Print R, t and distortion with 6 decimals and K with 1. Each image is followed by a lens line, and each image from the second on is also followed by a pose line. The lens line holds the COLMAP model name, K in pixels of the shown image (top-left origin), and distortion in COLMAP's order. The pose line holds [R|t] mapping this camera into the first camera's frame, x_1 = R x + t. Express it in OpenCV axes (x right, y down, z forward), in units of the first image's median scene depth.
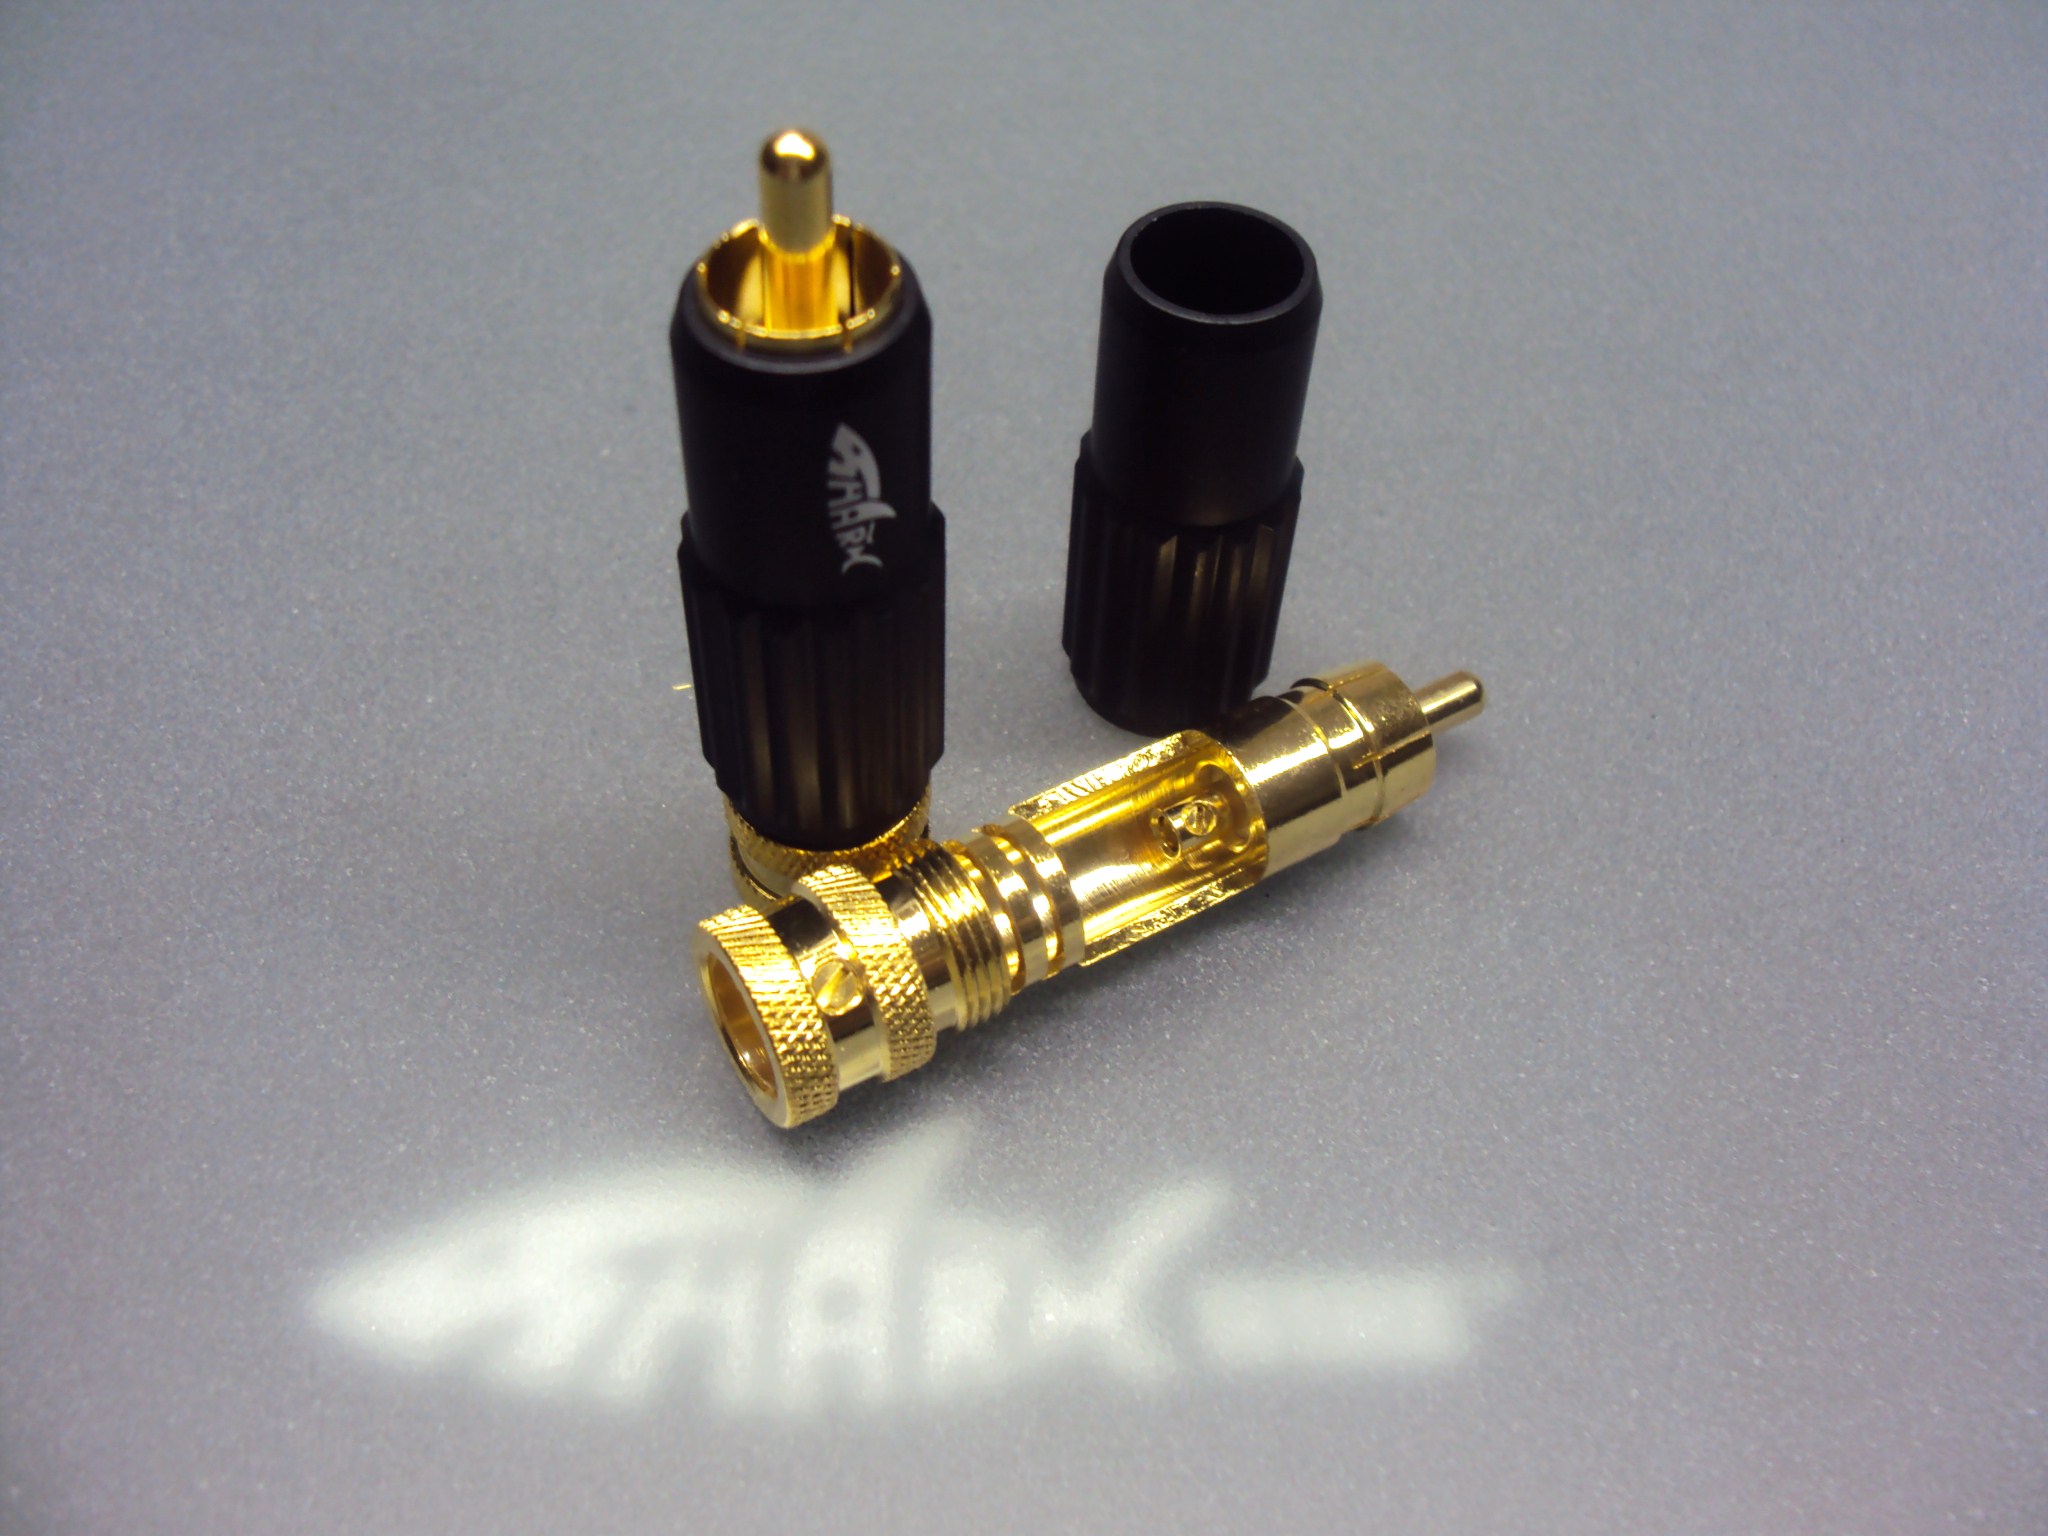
lens RADIAL K [[2107.9, 0, 1023.3], [0, 2107.9, 709.9], [0, 0, 1]] dist [-0.210324, 0.209204]
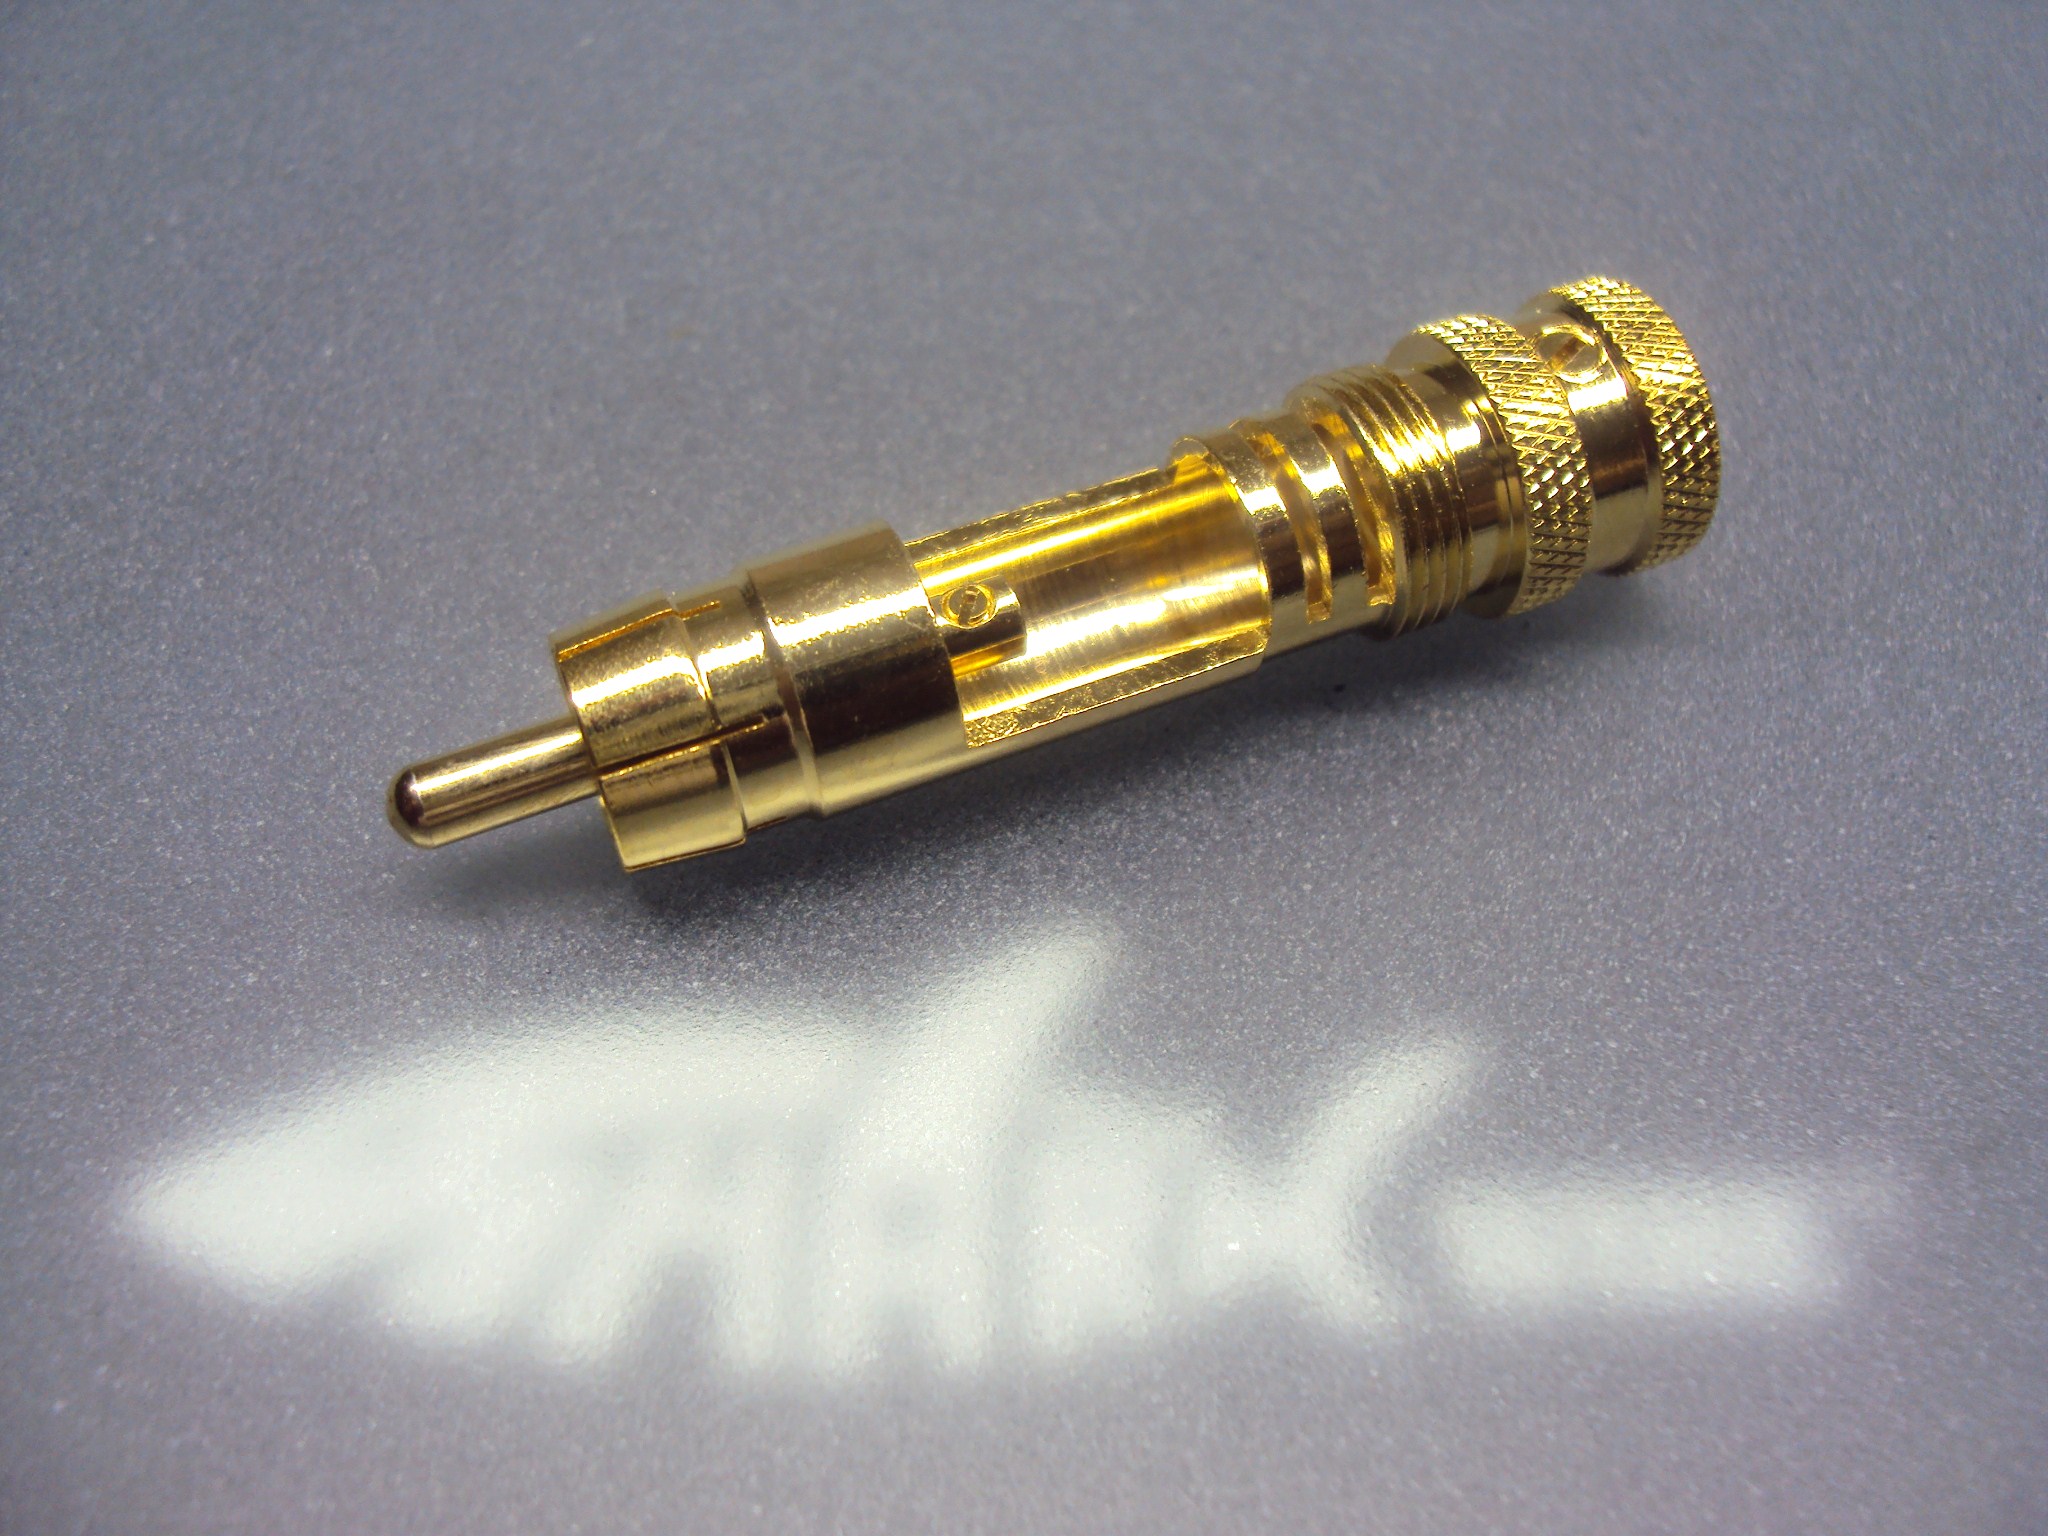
lens RADIAL K [[2107.9, 0, 1023.3], [0, 2107.9, 709.9], [0, 0, 1]] dist [-0.210324, 0.209204]
pose [[0.999829, 0.009996, -0.015552, -0.040233], [-0.008841, 0.997322, 0.072594, 0.071360], [0.016236, -0.072444, 0.997240, 0.327557]]
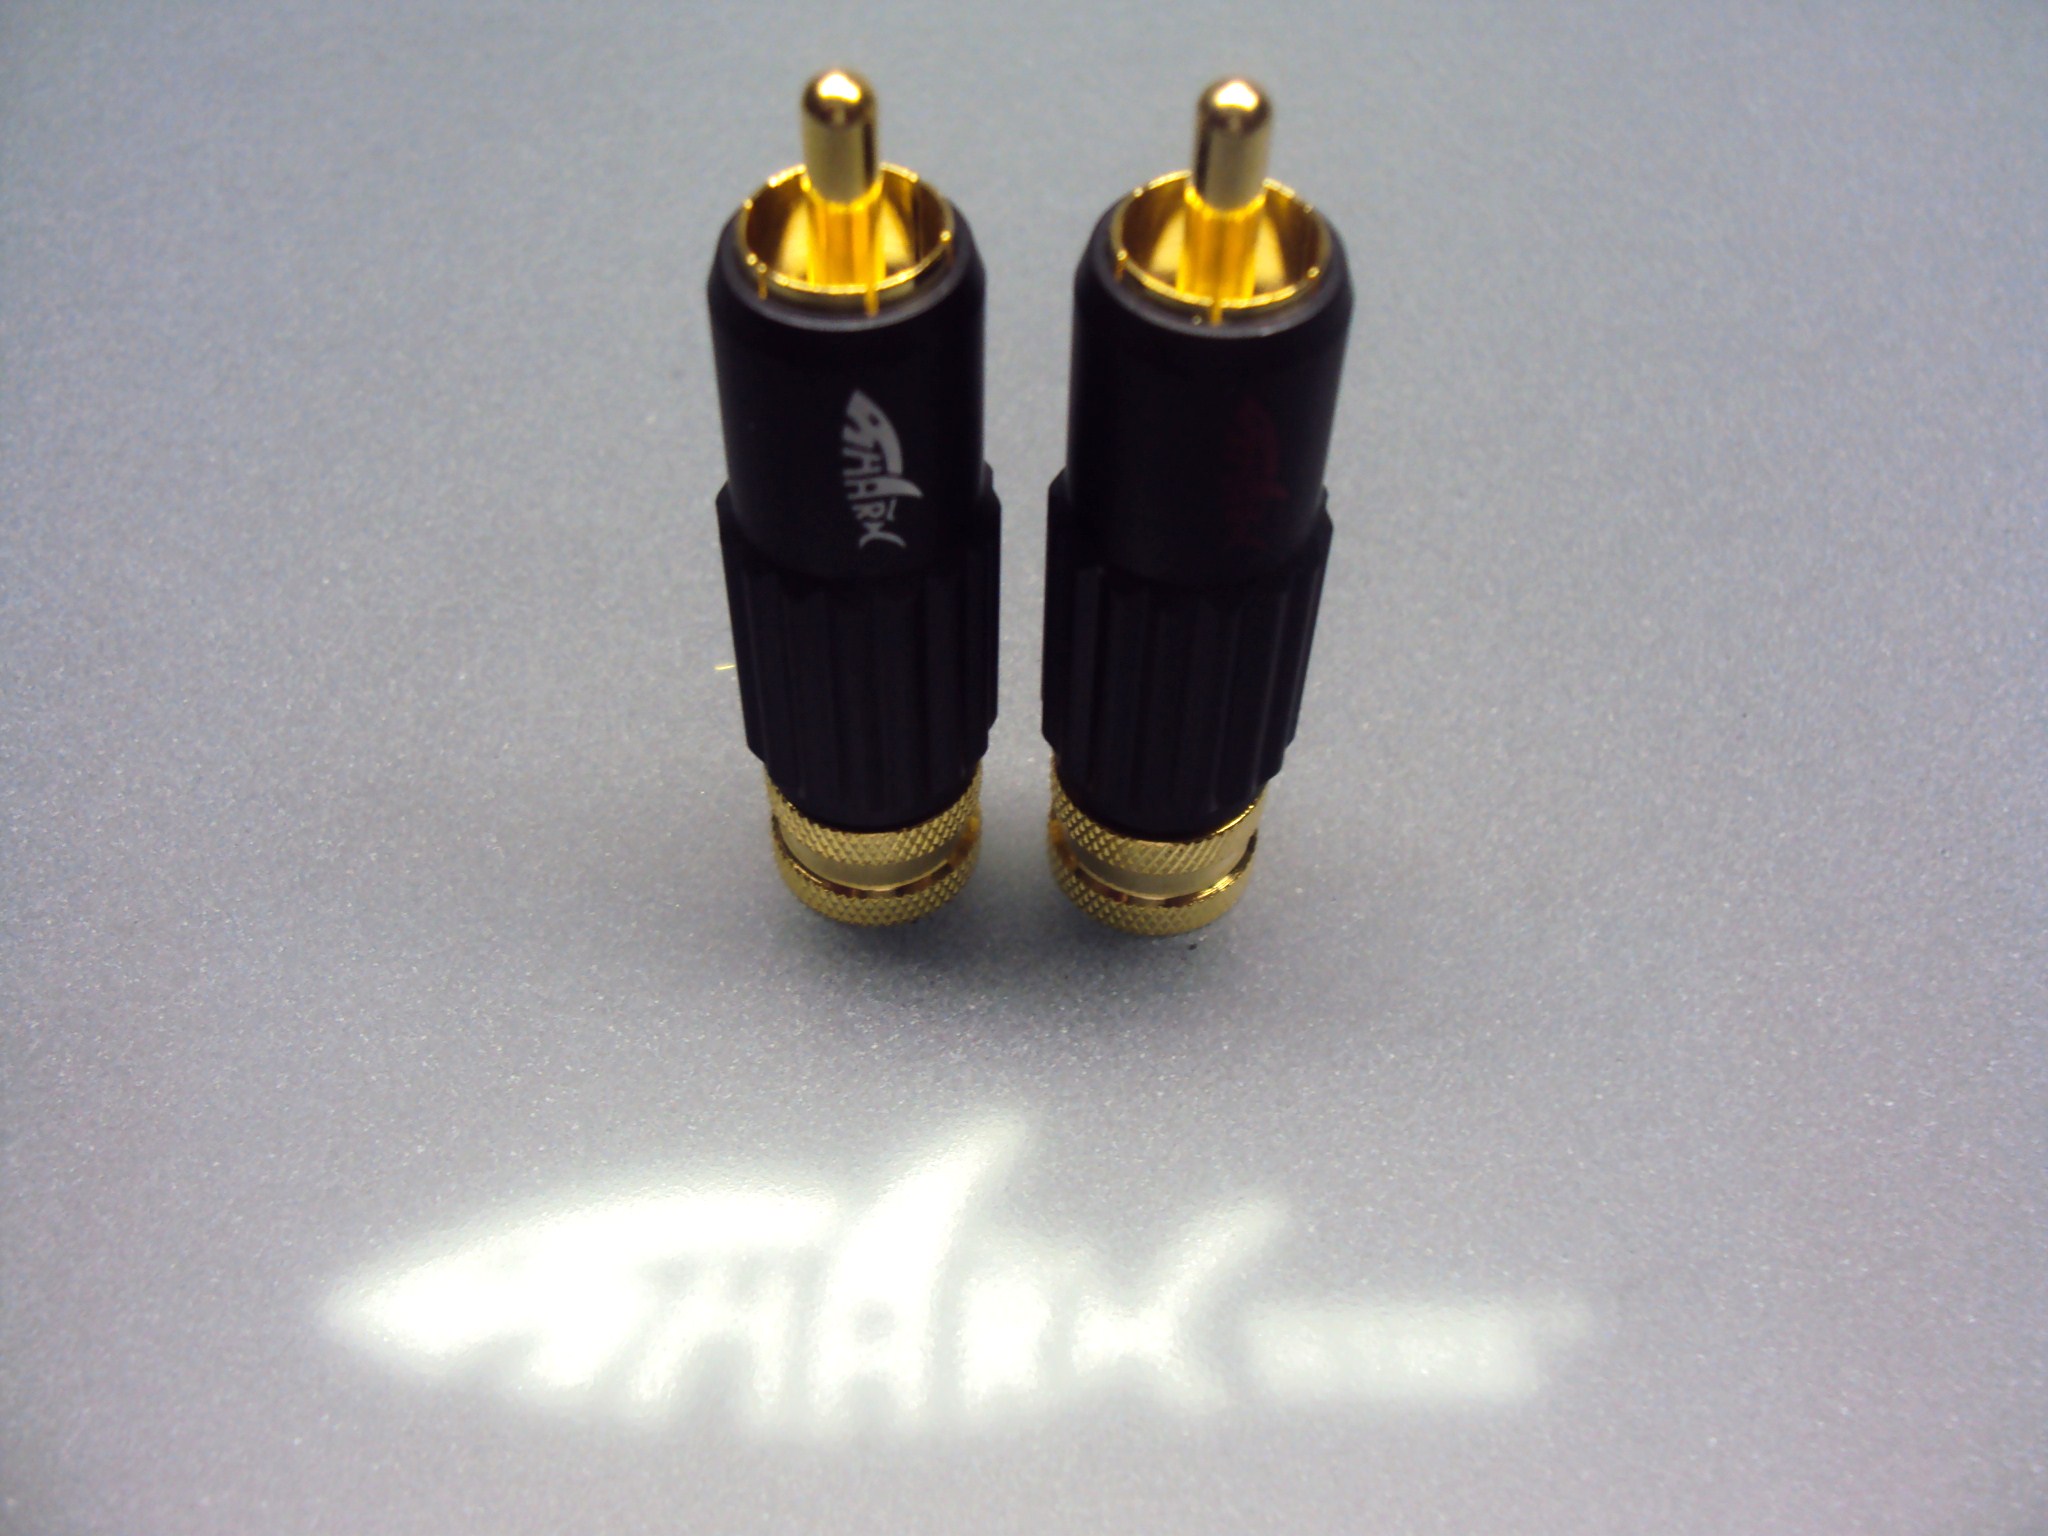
lens RADIAL K [[2107.9, 0, 1023.3], [0, 2107.9, 709.9], [0, 0, 1]] dist [-0.210324, 0.209204]
pose [[0.999328, 0.017146, -0.032409, 0.005411], [-0.016519, 0.999673, 0.019508, -0.013932], [0.032733, -0.018960, 0.999284, 0.052596]]
